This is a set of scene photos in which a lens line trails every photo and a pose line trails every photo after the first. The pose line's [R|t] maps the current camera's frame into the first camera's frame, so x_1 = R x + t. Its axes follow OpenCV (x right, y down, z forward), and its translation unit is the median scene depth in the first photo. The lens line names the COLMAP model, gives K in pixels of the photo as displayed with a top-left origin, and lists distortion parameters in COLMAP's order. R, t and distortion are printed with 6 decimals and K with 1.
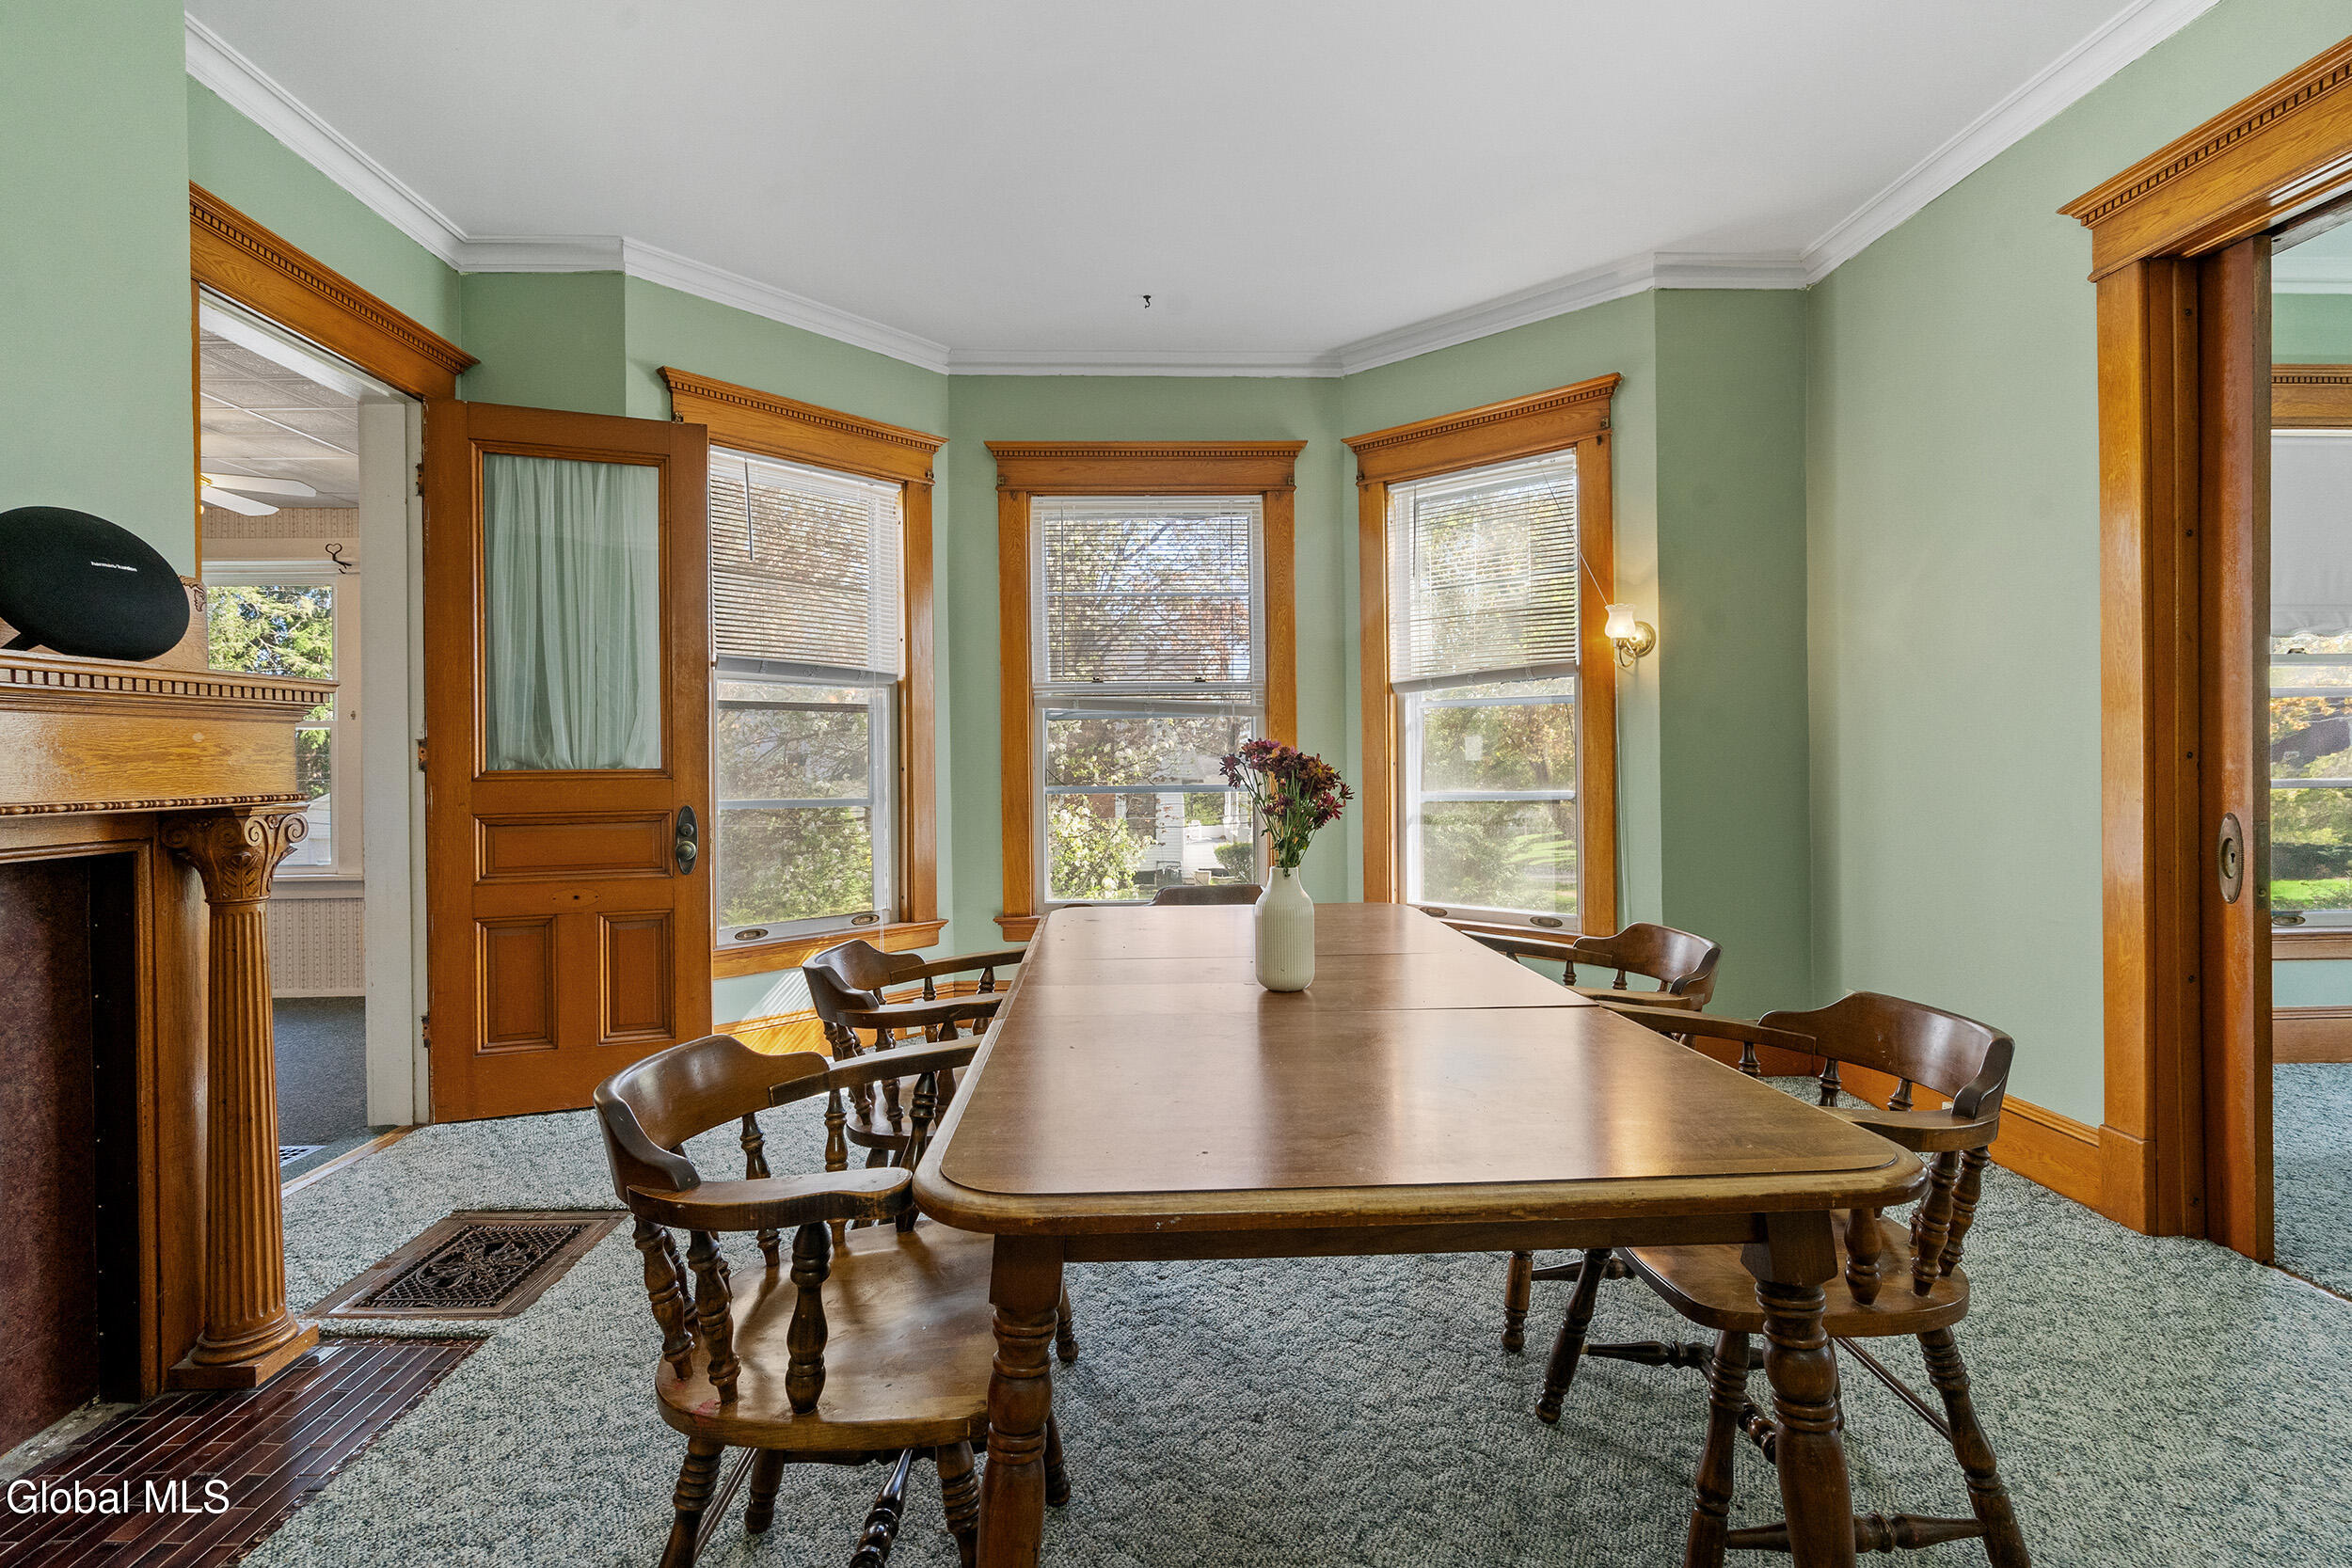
lens RADIAL K [[1080.1, 0, 1174.2], [0, 1080.1, 761.6], [0, 0, 1]] dist [0.001791, 0.001016]
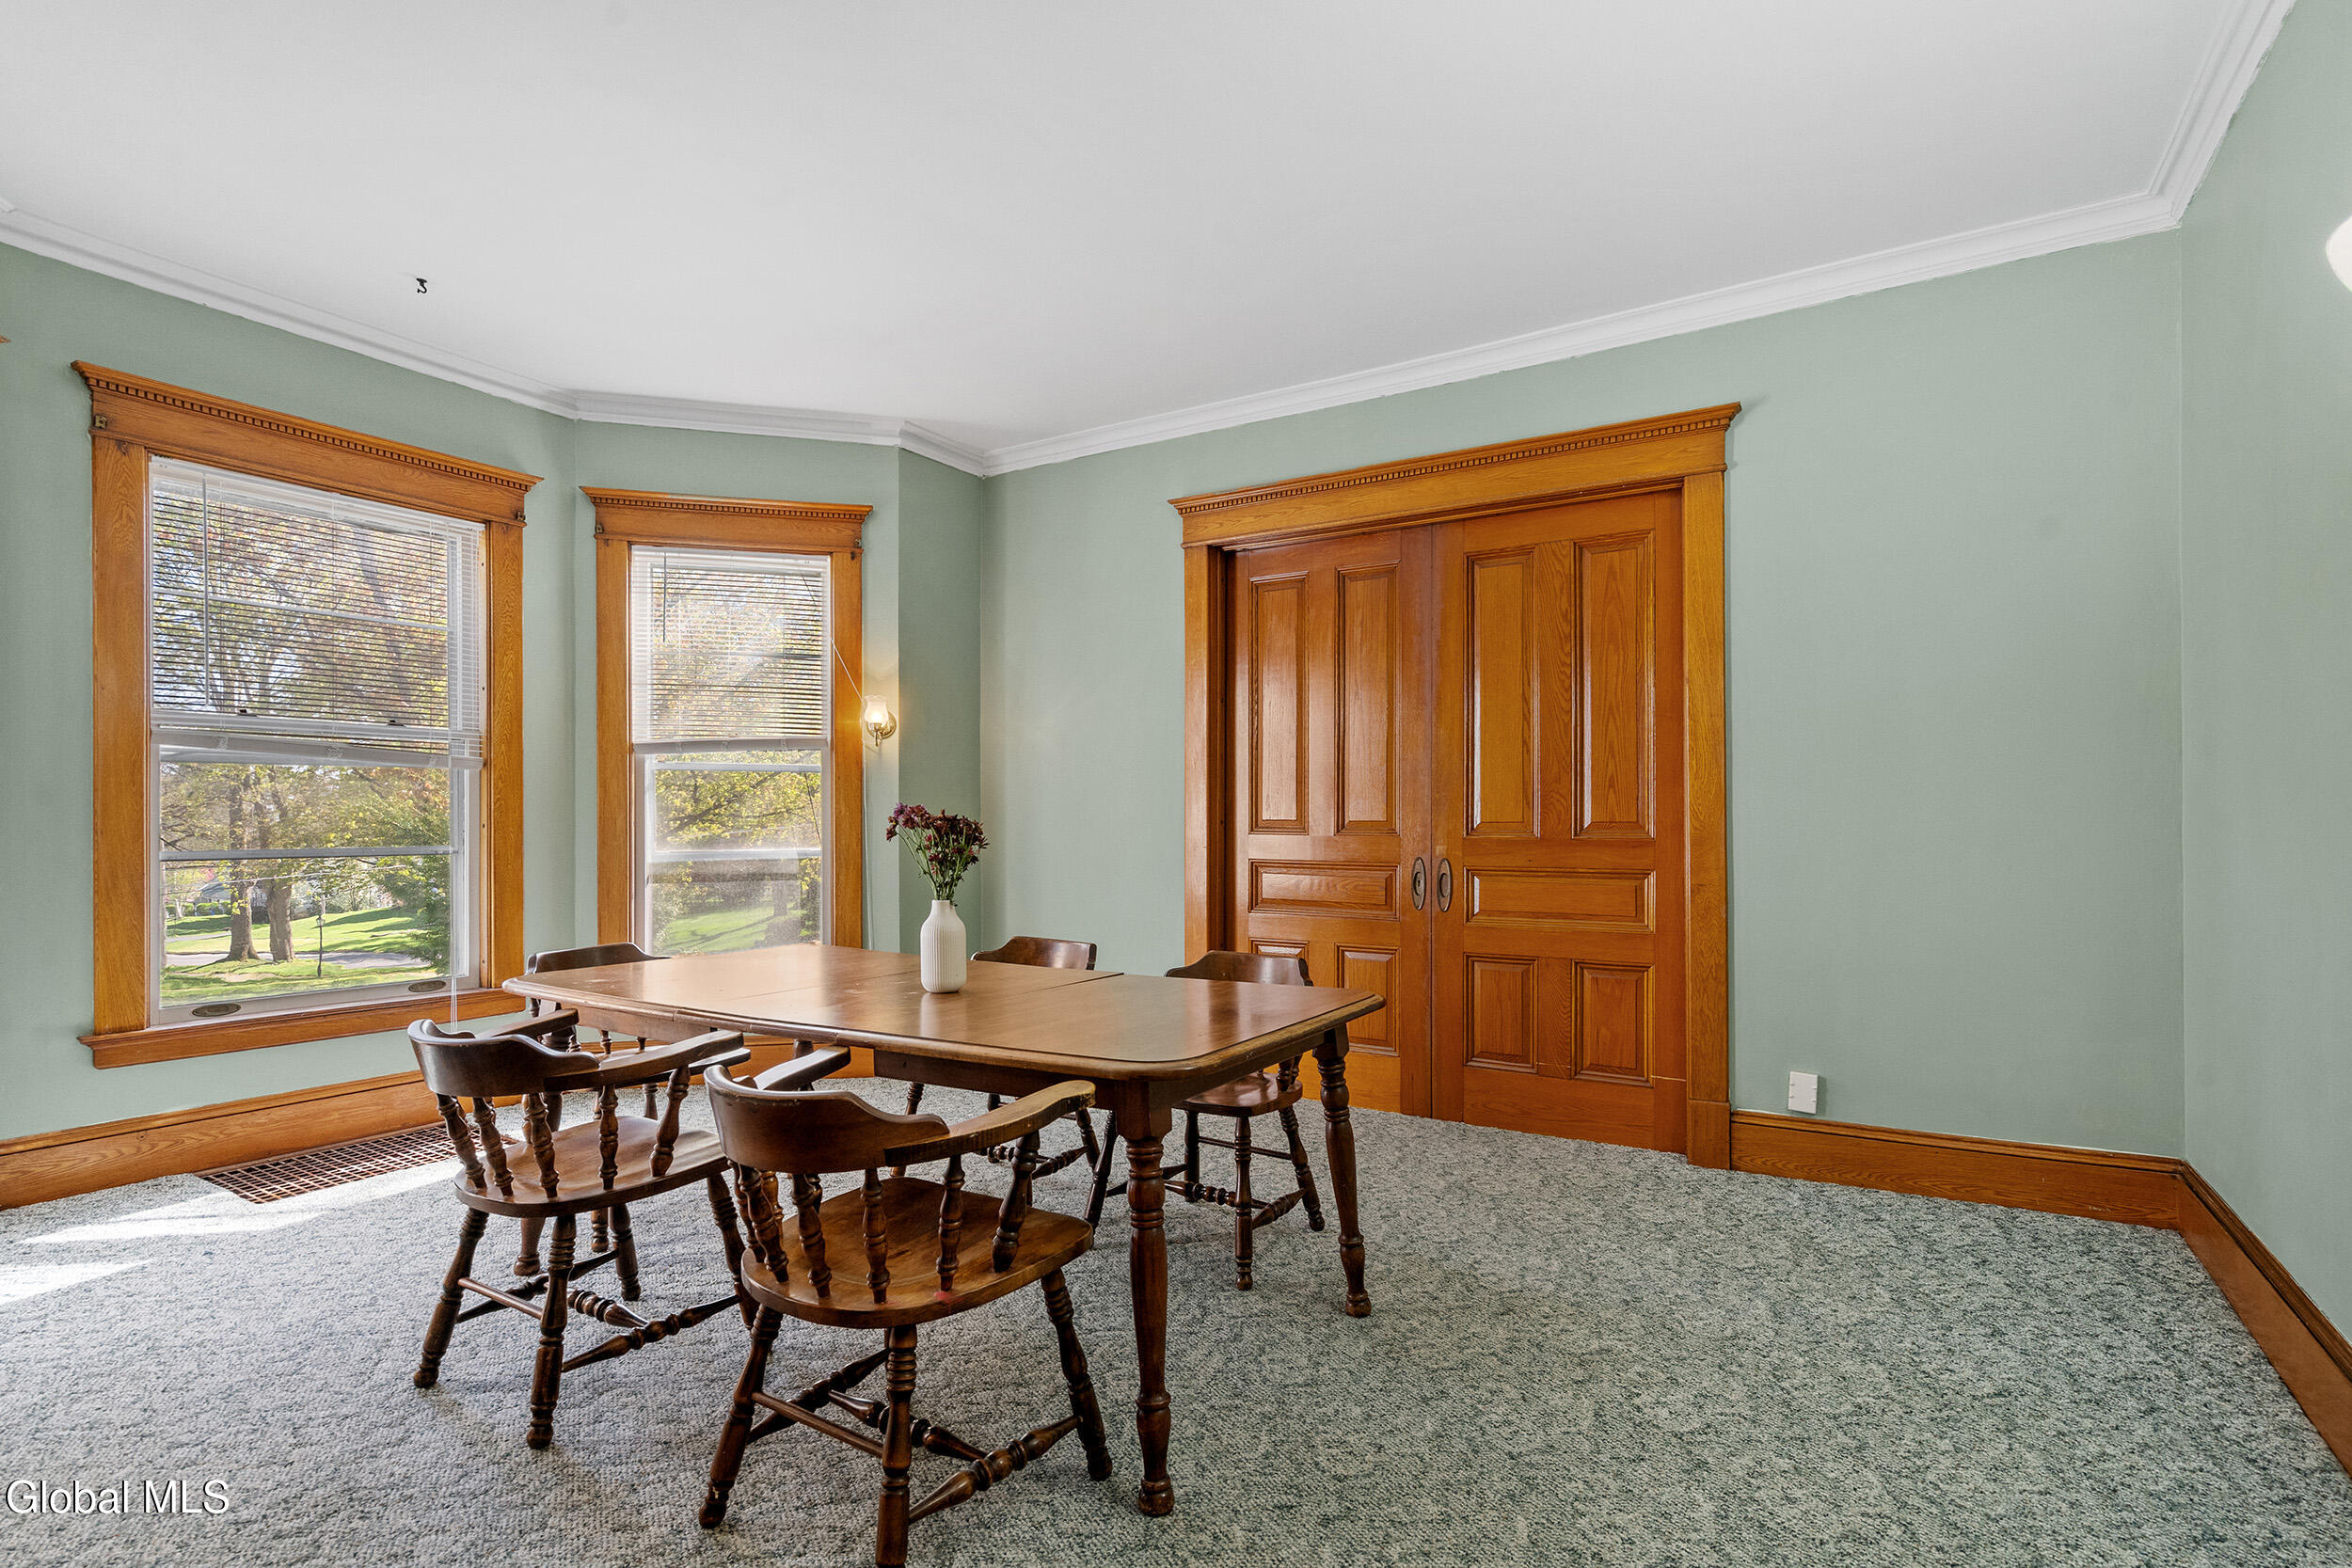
lens RADIAL K [[1133.0, 0, 1176.8], [0, 1133.0, 823.5], [0, 0, 1]] dist [0.000066, 0.000305]
pose [[0.566252, 0.008713, 0.824186, -0.439016], [-0.007707, 0.999956, -0.005276, 0.003757], [-0.824196, -0.003365, 0.566295, -0.011926]]
